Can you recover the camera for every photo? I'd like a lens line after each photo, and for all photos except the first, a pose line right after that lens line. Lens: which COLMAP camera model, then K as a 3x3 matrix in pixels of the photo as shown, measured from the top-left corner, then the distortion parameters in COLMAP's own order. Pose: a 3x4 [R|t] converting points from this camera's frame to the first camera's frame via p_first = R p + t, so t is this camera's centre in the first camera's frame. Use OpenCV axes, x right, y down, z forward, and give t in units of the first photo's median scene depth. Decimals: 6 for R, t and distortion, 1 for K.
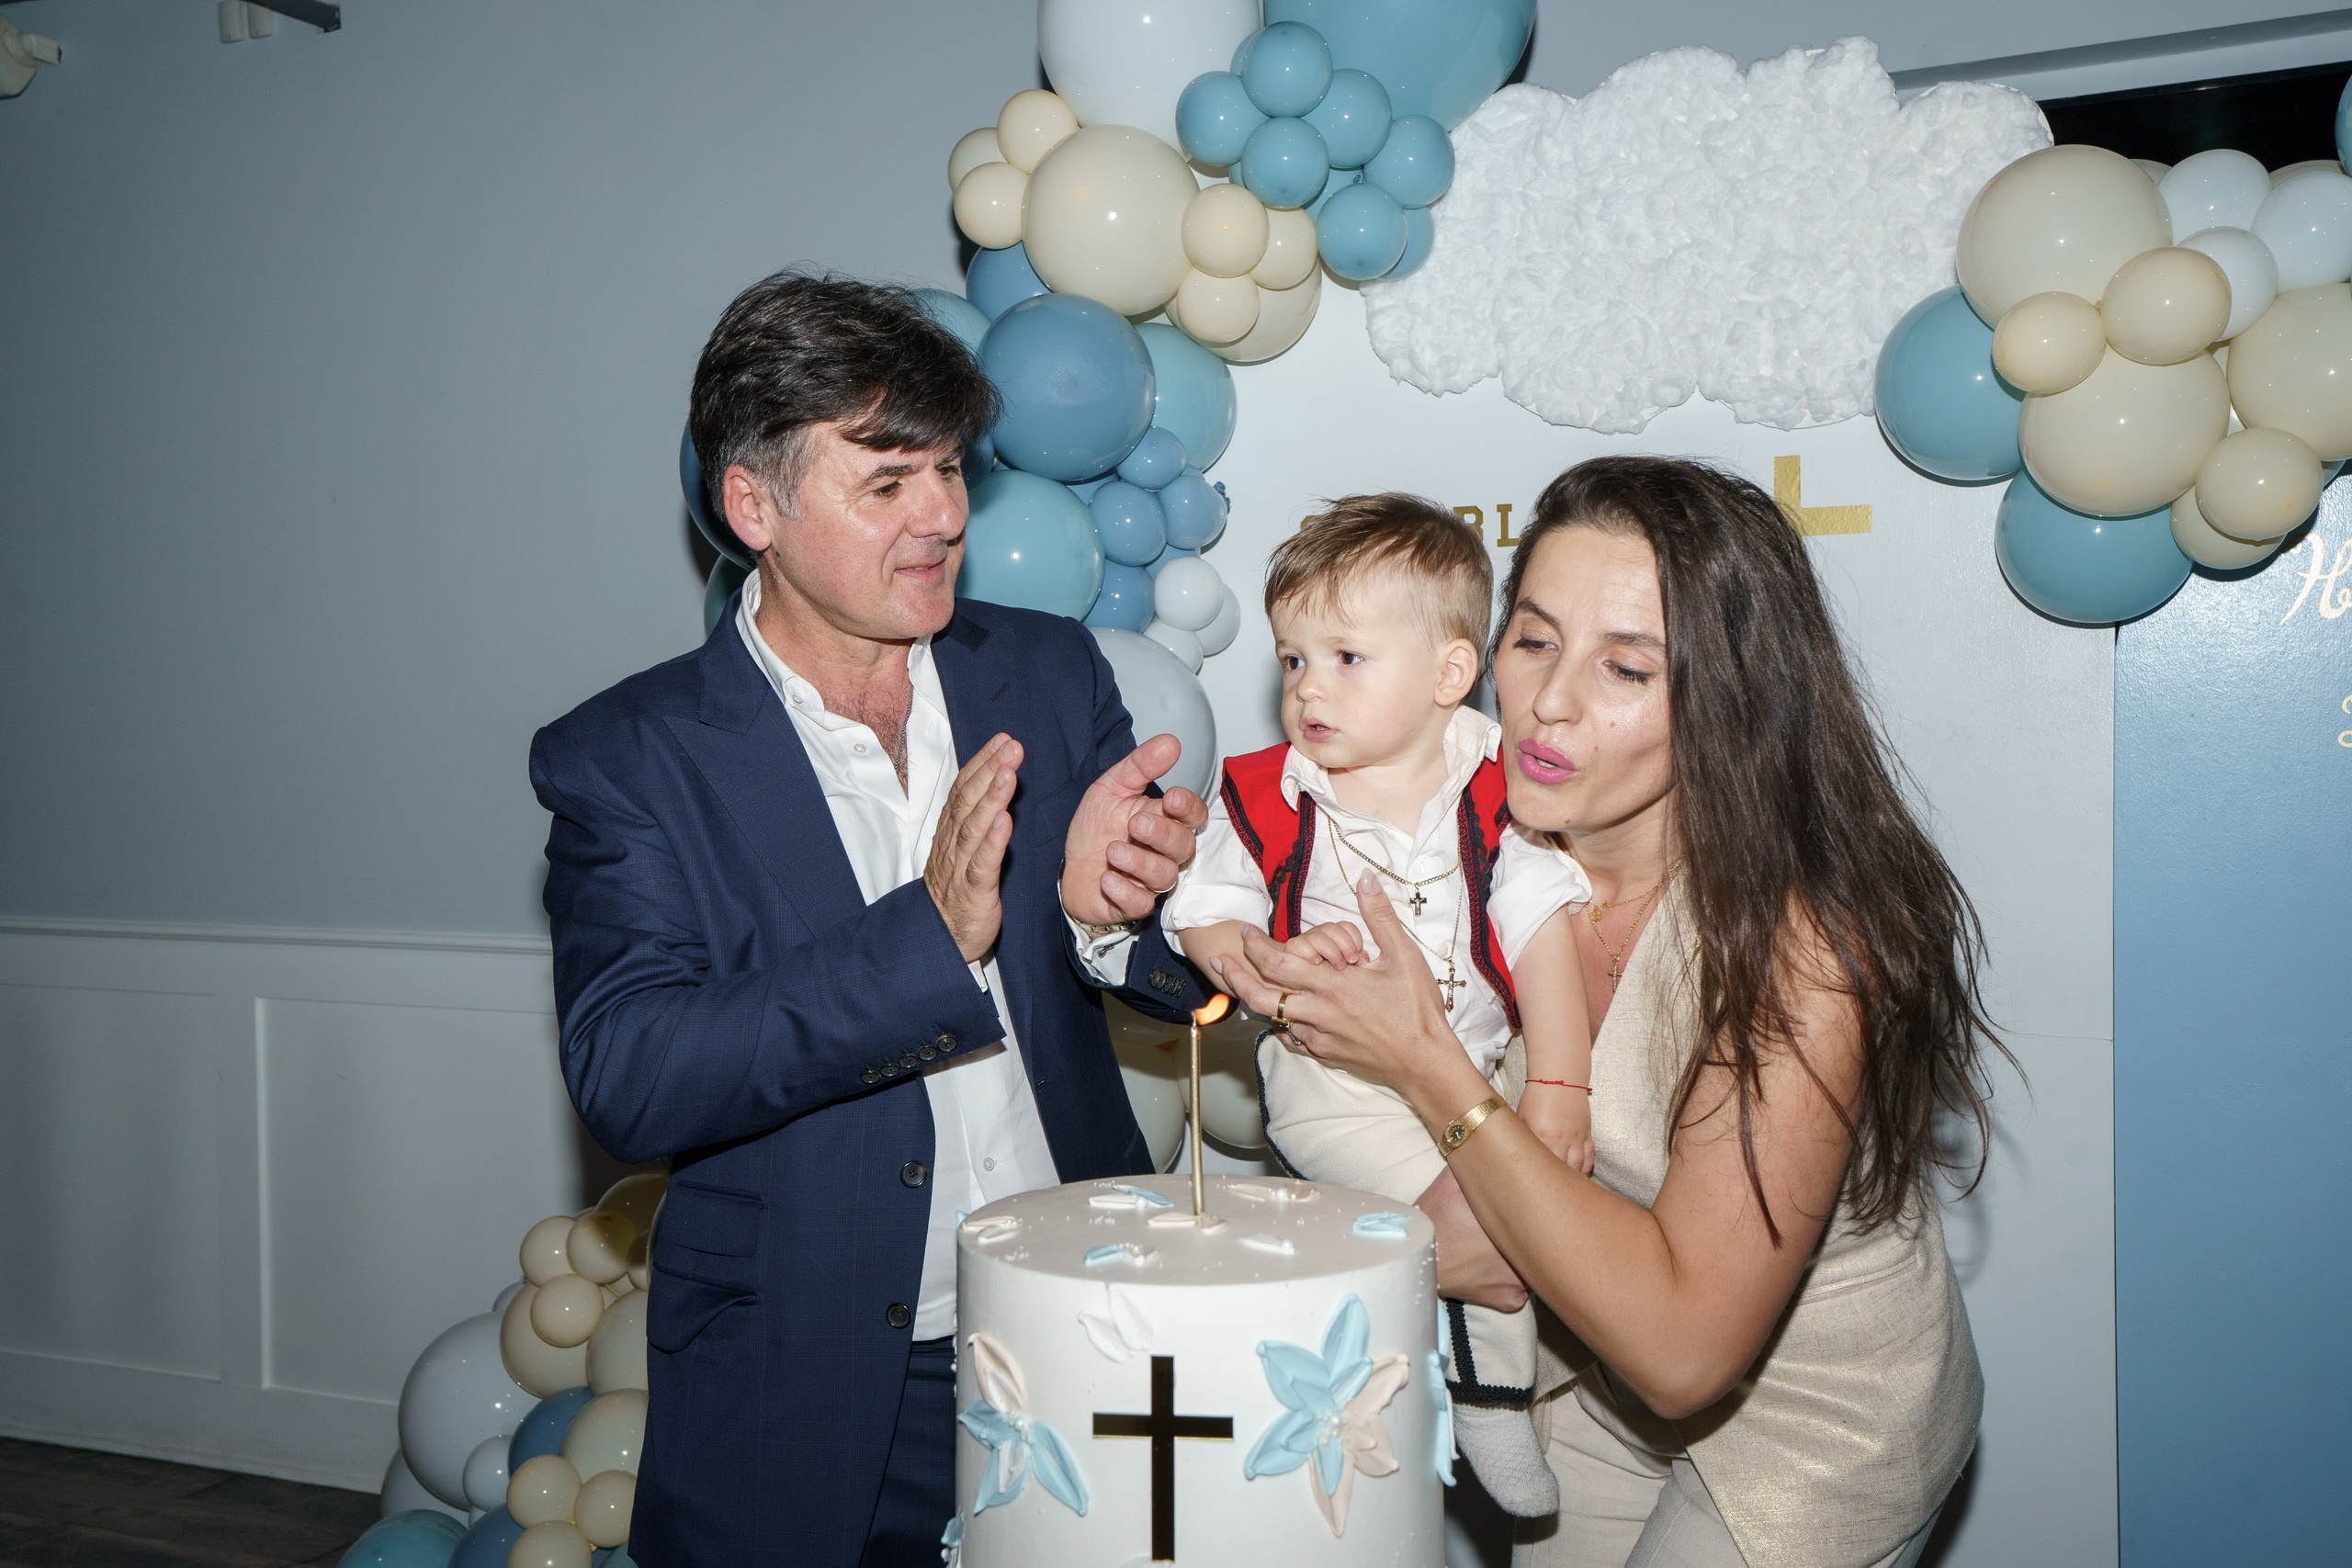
lens RADIAL K [[2248.0, 0, 1159.1], [0, 2248.0, 785.9], [0, 0, 1]] dist [0.051933, 0.000000]
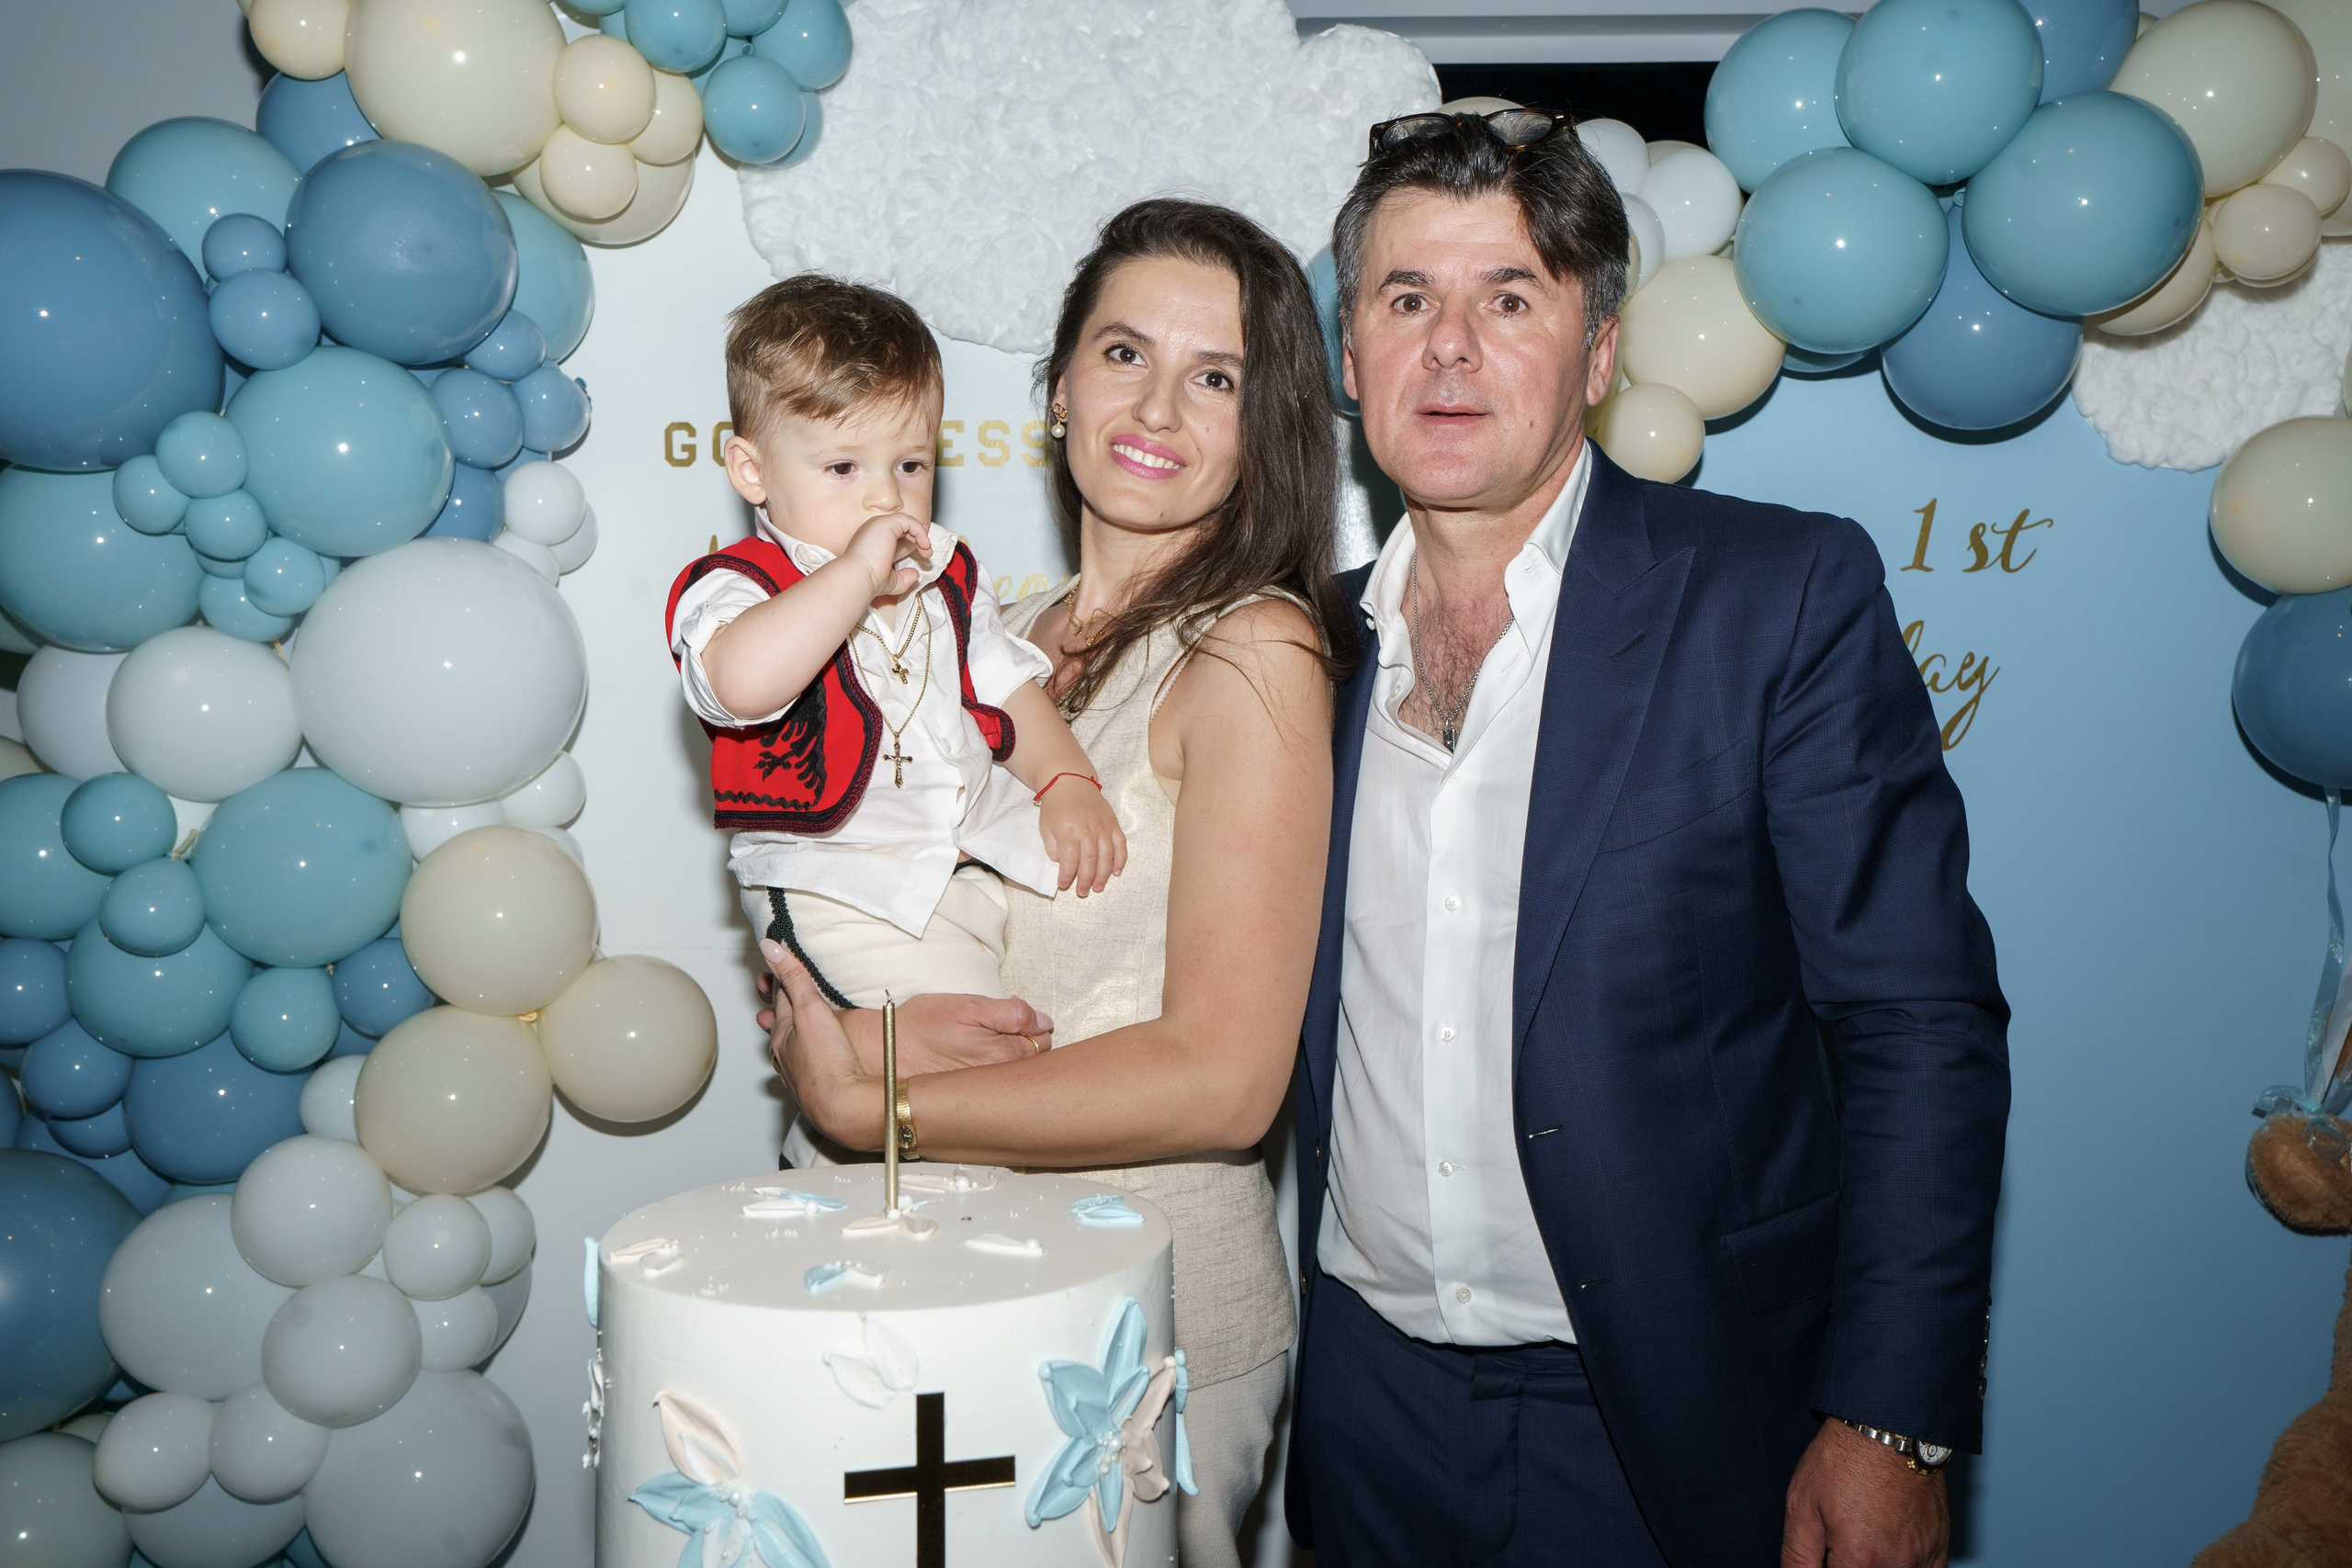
lens RADIAL K [[2248.0, 0, 1190.7], [0, 2248.0, 766.1], [0, 0, 1]] dist [0.051933, 0.000000]
pose [[0.923583, -0.005239, 0.383362, -0.100211], [-0.001847, 0.999834, 0.018113, 0.002374], [-0.383393, -0.017437, 0.923421, 0.085897]]
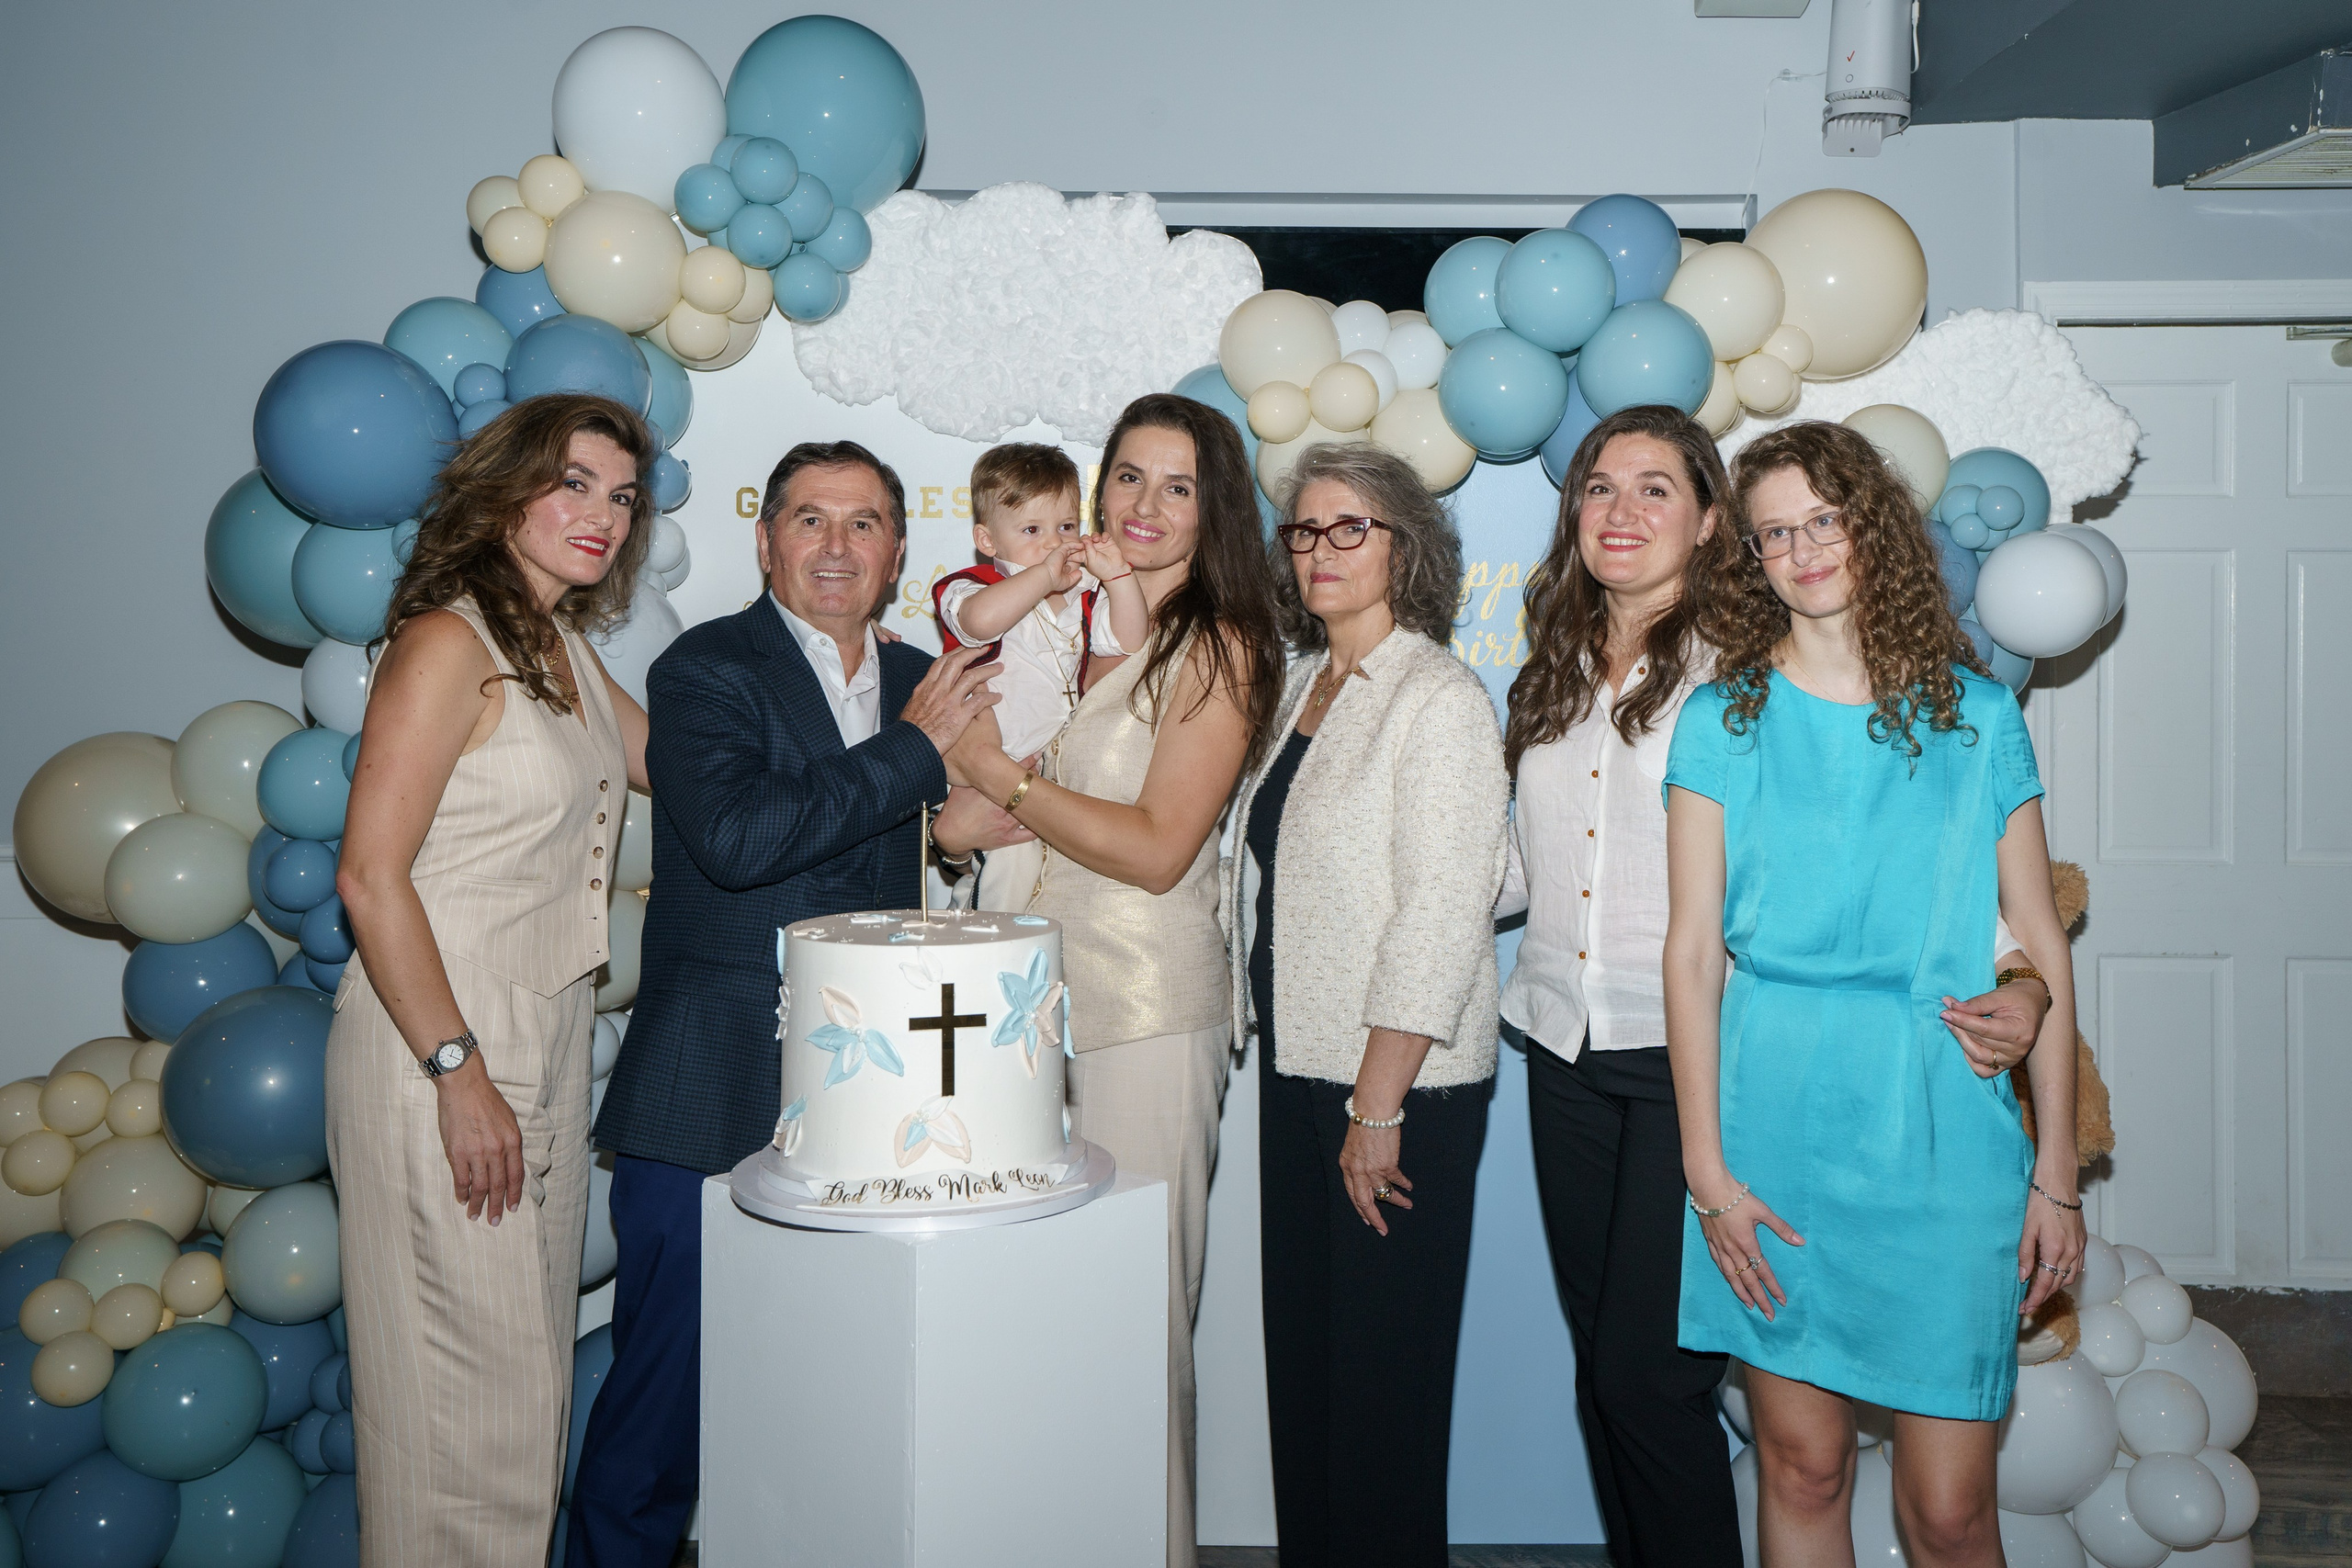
lens RADIAL K [[2133.5, 0, 1278.8], [0, 2133.5, 658.9], [0, 0, 1]] dist [-0.037873, 0.000000]
pose [[0.896032, 0.007559, 0.443926, -0.230351], [0.003212, 0.999719, -0.023505, 0.013539], [-0.443979, 0.022487, 0.895755, -0.292967]]
